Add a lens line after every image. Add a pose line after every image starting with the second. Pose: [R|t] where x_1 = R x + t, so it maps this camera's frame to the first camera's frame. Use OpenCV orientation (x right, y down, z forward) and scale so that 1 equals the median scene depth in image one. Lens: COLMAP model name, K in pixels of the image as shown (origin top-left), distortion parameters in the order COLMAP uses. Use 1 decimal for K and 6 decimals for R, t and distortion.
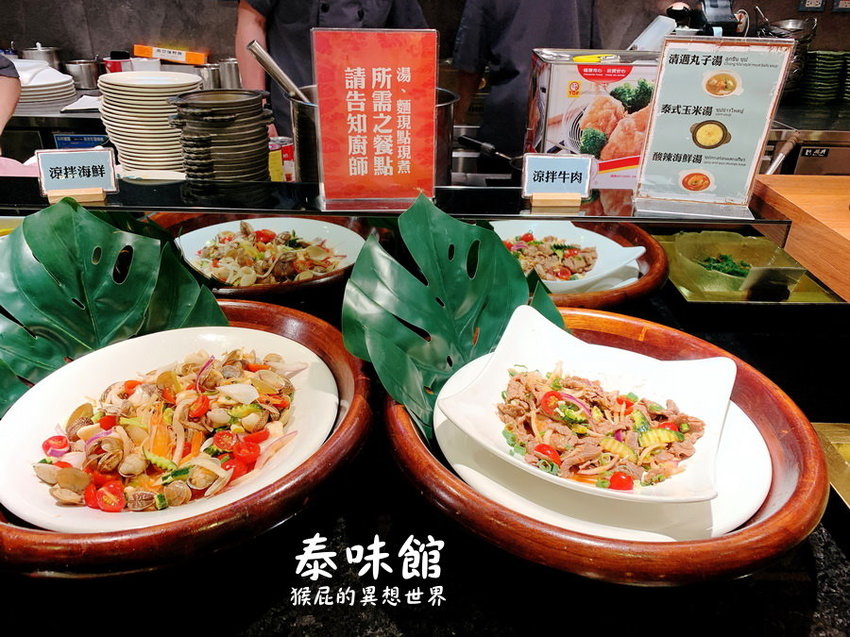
lens RADIAL K [[659.5, 0, 422.5], [0, 659.5, 318.2], [0, 0, 1]] dist [0.035748, -0.040528]
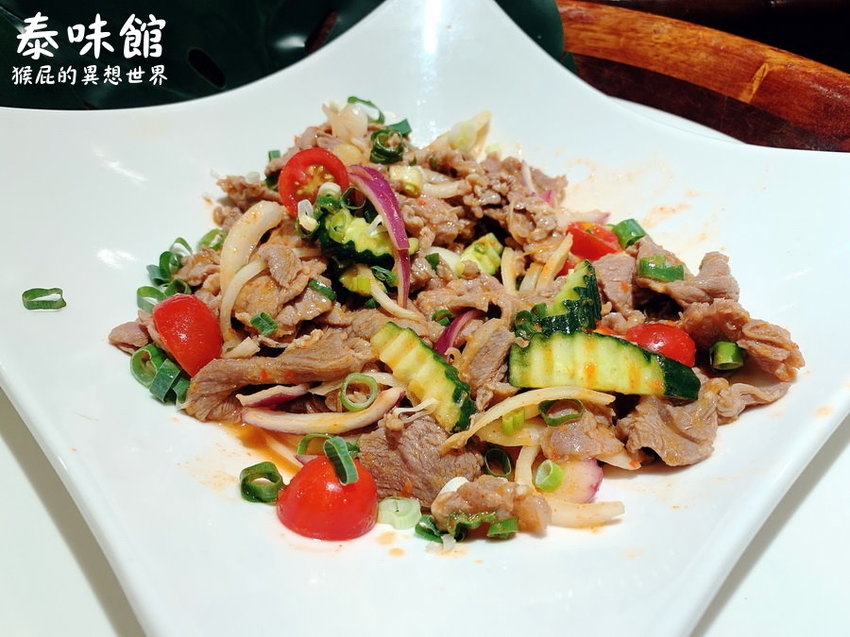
lens RADIAL K [[659.5, 0, 425.2], [0, 659.5, 318.4], [0, 0, 1]] dist [0.035748, -0.040528]
pose [[0.938401, 0.224586, -0.262610, 0.355172], [-0.158324, 0.954966, 0.250945, 0.103113], [0.307142, -0.193910, 0.931699, 0.724220]]
